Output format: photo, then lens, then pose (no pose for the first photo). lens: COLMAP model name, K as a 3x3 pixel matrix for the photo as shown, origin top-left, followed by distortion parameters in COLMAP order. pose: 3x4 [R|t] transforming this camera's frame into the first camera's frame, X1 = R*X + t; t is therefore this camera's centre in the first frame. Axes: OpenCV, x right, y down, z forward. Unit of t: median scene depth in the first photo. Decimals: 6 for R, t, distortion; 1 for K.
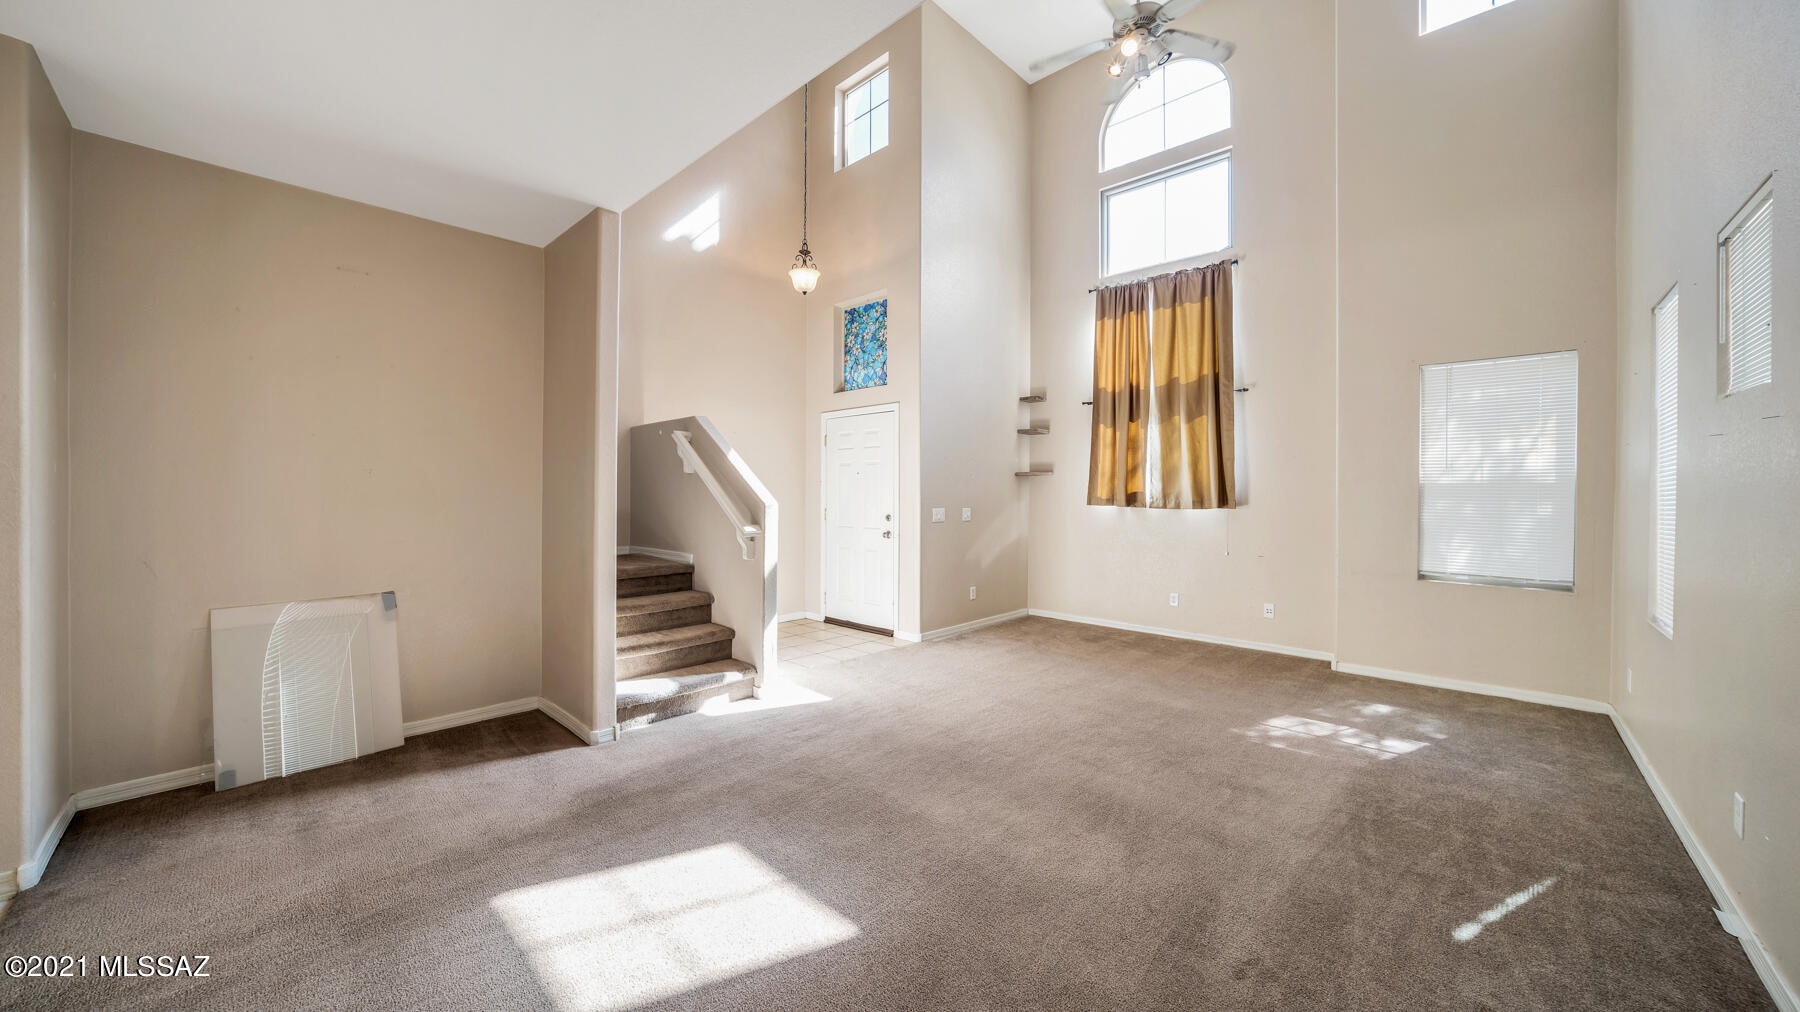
lens RADIAL K [[648.3, 0, 895.6], [0, 648.3, 473.5], [0, 0, 1]] dist [0.000106, -0.000003]
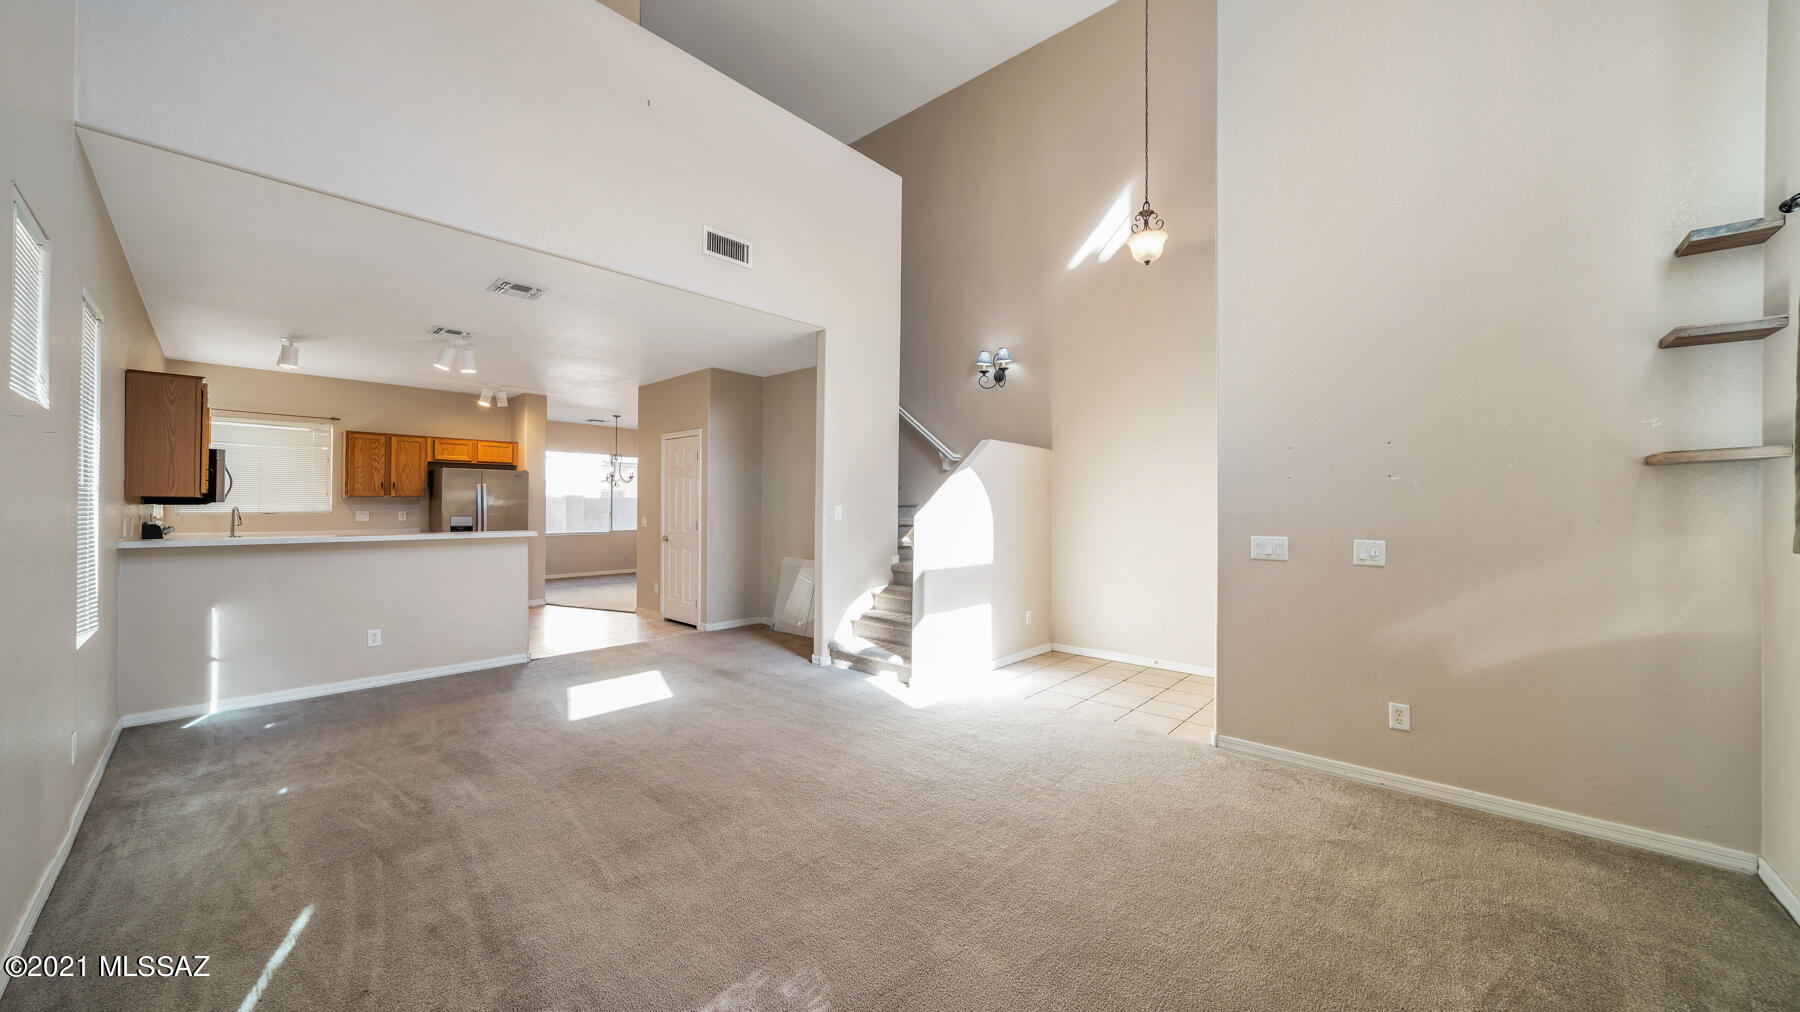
lens RADIAL K [[625.5, 0, 893.1], [0, 625.5, 508.4], [0, 0, 1]] dist [-0.000124, -0.000018]
pose [[0.040293, -0.012020, -0.999116, 0.866375], [0.008433, 0.999896, -0.011690, 0.047274], [0.999152, -0.007954, 0.040390, 0.916038]]
